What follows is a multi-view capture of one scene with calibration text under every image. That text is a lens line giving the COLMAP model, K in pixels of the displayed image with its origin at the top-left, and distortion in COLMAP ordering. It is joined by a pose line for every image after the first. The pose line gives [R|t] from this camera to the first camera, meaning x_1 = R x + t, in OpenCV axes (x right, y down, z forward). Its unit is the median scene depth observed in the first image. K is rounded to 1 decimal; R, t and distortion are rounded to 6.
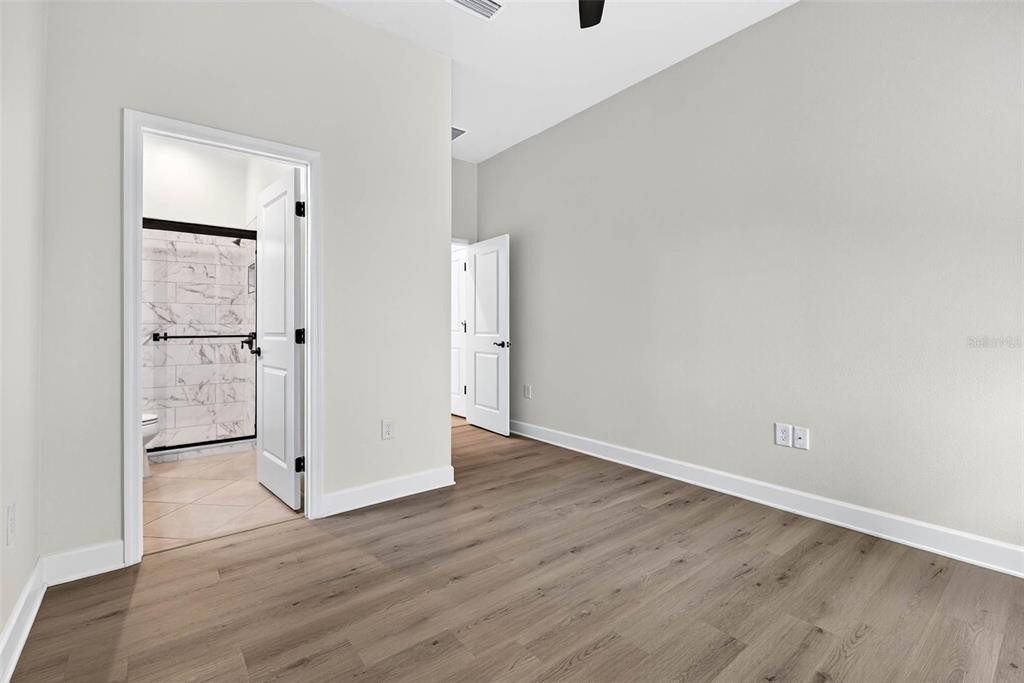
lens RADIAL K [[425.6, 0, 494.7], [0, 425.6, 320.5], [0, 0, 1]] dist [-0.004037, -0.000163]
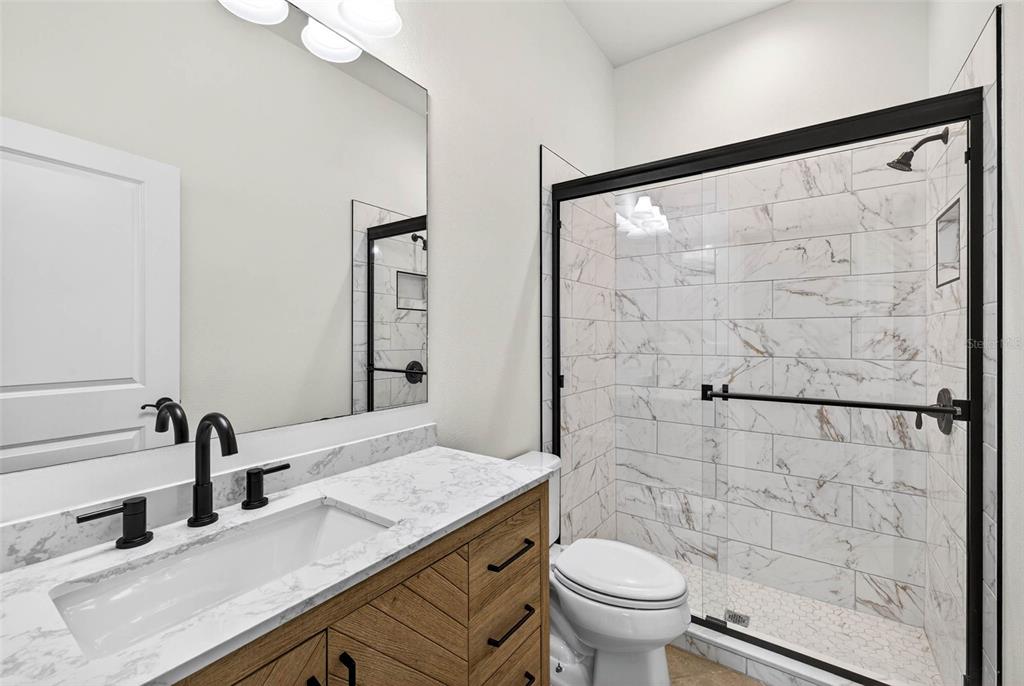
lens RADIAL K [[425.6, 0, 511.3], [0, 425.6, 335.1], [0, 0, 1]] dist [-0.004037, -0.000163]
pose [[0.268363, 0.002425, -0.963315, -0.310508], [0.007718, 0.999959, 0.004667, -0.023875], [0.963287, -0.008688, 0.268334, 0.519662]]
